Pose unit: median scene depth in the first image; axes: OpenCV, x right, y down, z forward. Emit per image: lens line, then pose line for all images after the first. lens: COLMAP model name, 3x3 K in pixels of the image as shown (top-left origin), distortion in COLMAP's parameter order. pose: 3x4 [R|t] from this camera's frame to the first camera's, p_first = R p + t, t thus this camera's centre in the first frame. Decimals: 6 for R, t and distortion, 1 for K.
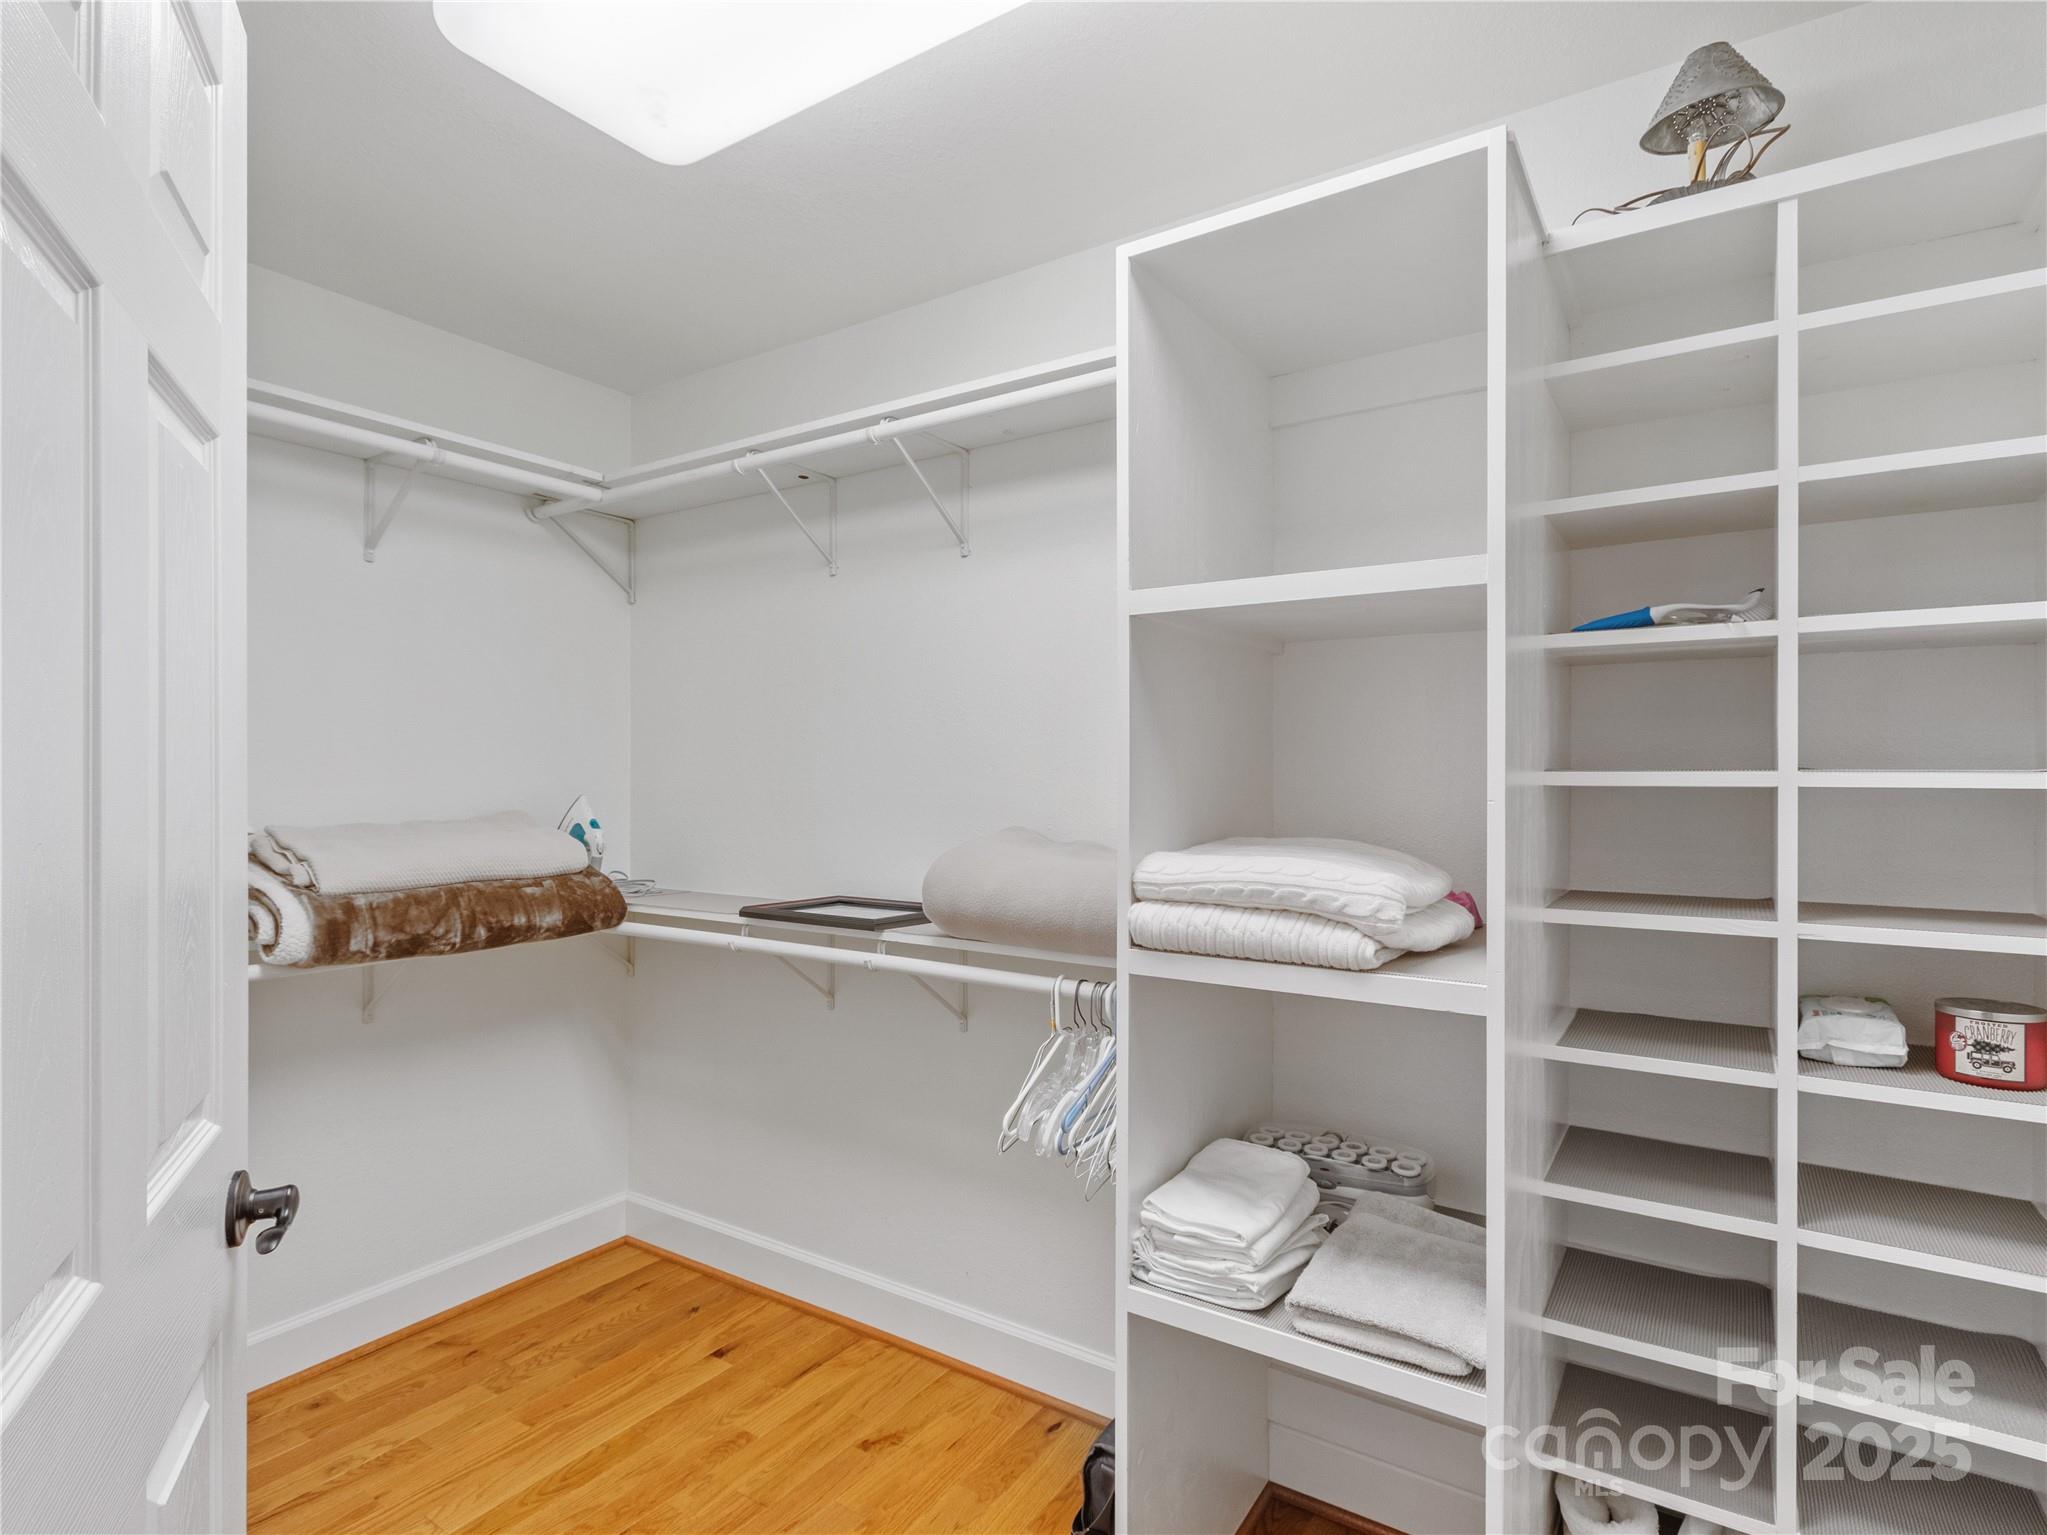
lens RADIAL K [[1059.8, 0, 1026.6], [0, 1059.8, 783.9], [0, 0, 1]] dist [0.001861, -0.002385]
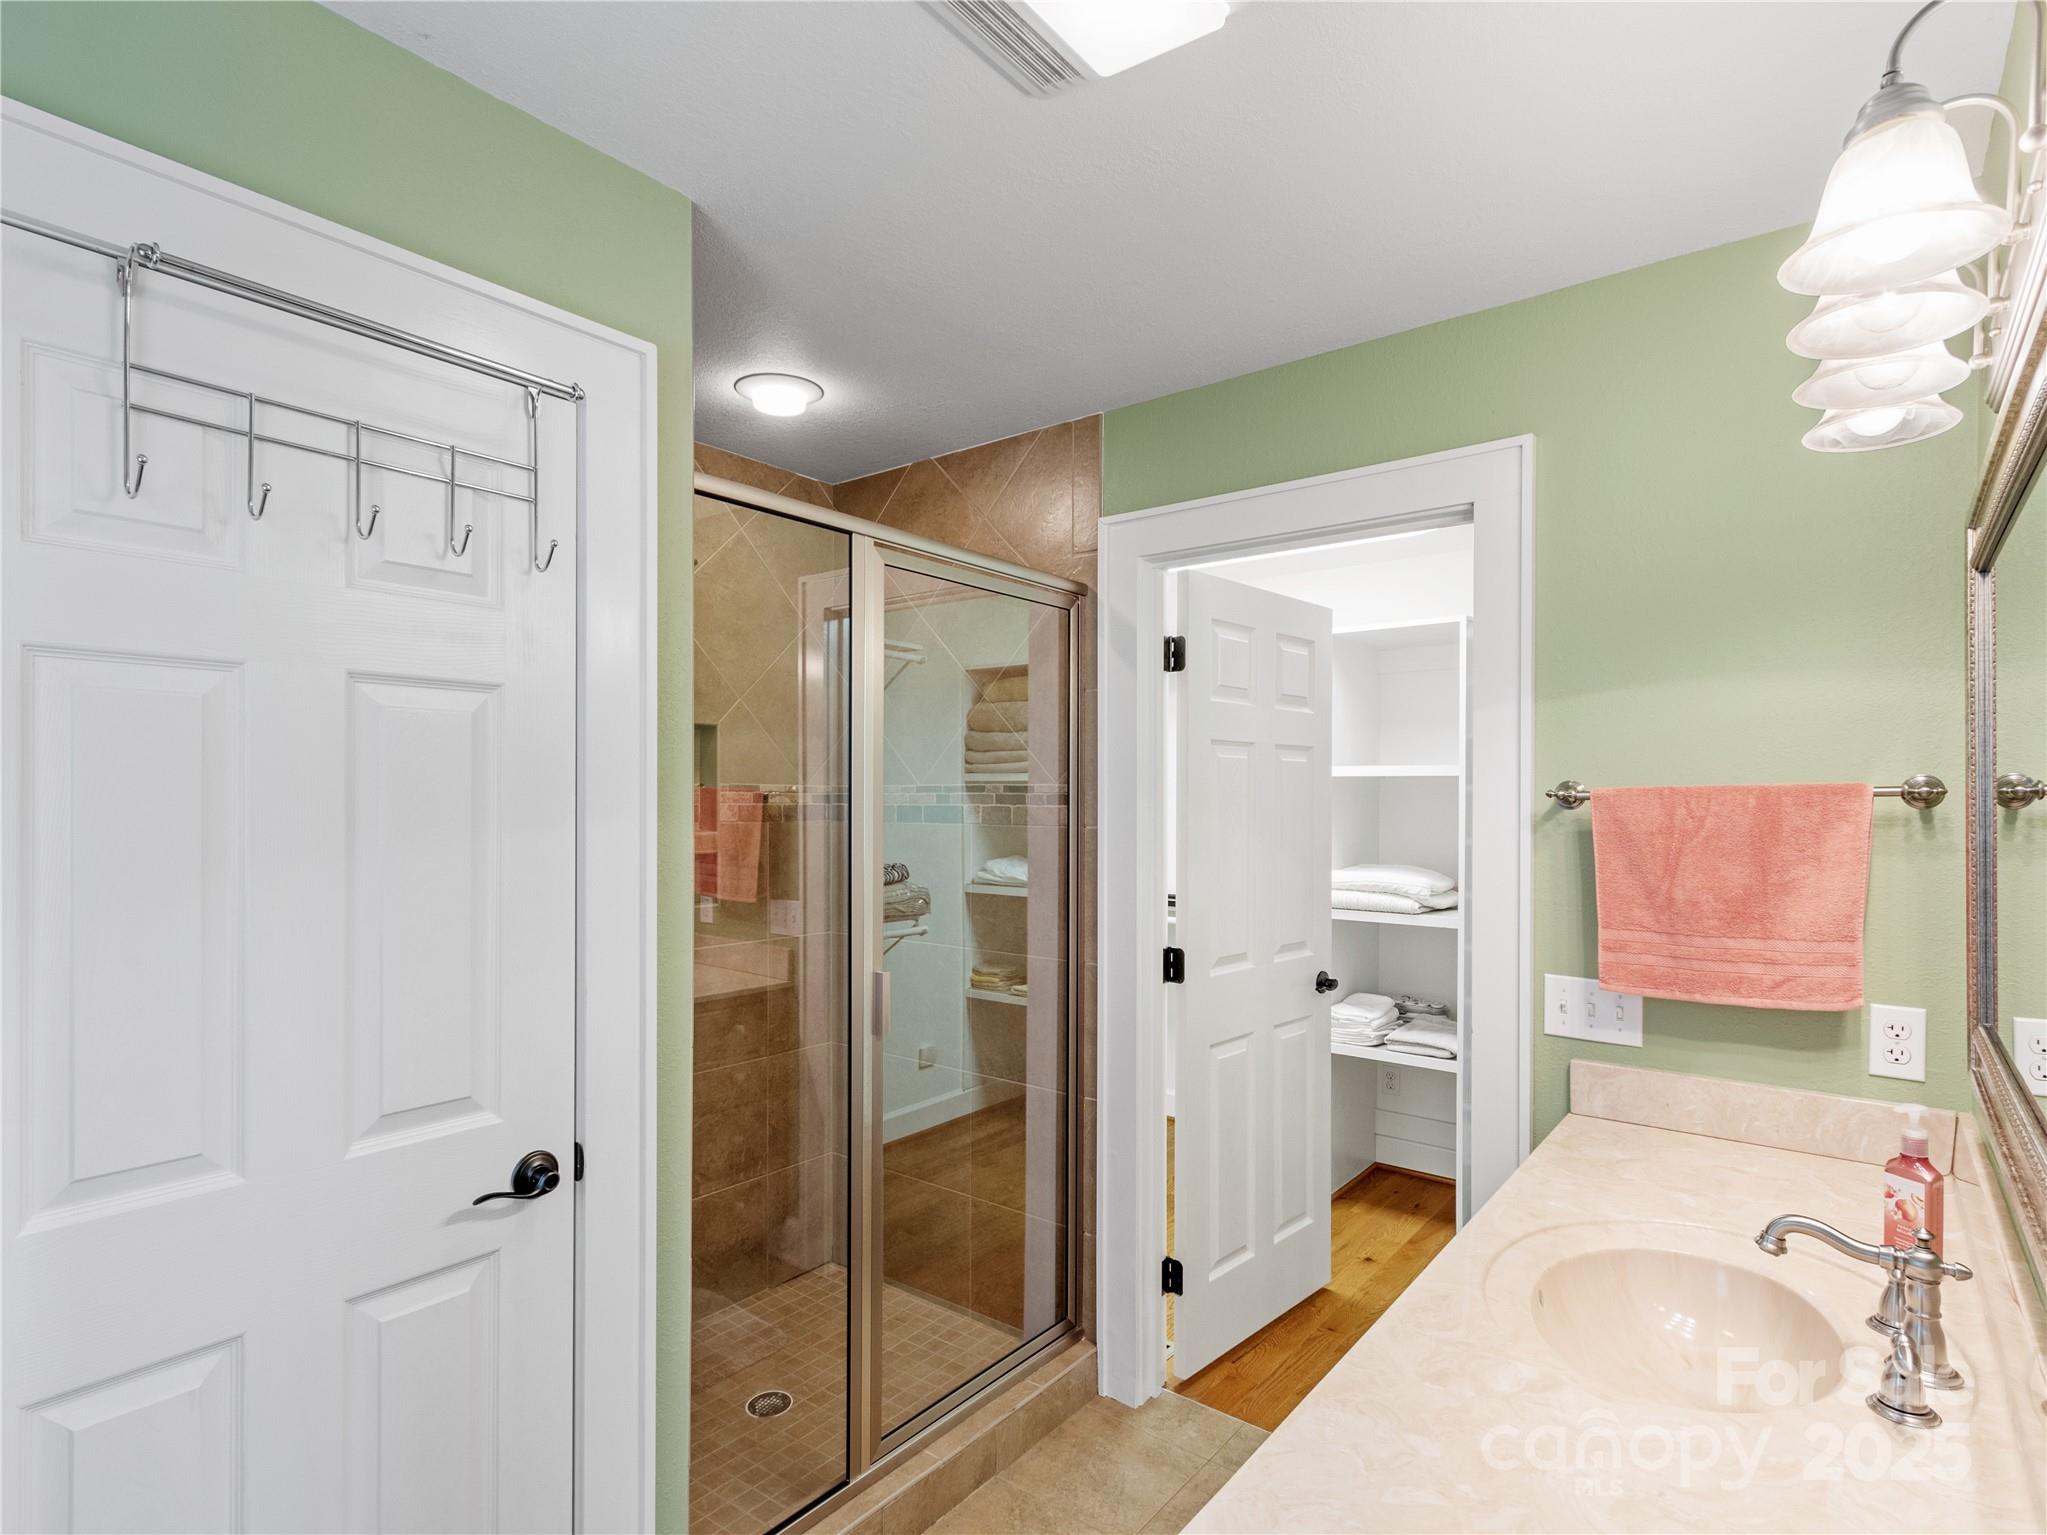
lens RADIAL K [[1059.8, 0, 1020.7], [0, 1059.8, 765.2], [0, 0, 1]] dist [0.001861, -0.002385]
pose [[0.996382, 0.005918, -0.084786, -0.429191], [-0.007753, 0.999743, -0.021320, -0.130834], [0.084638, 0.021900, 0.996171, -1.681916]]
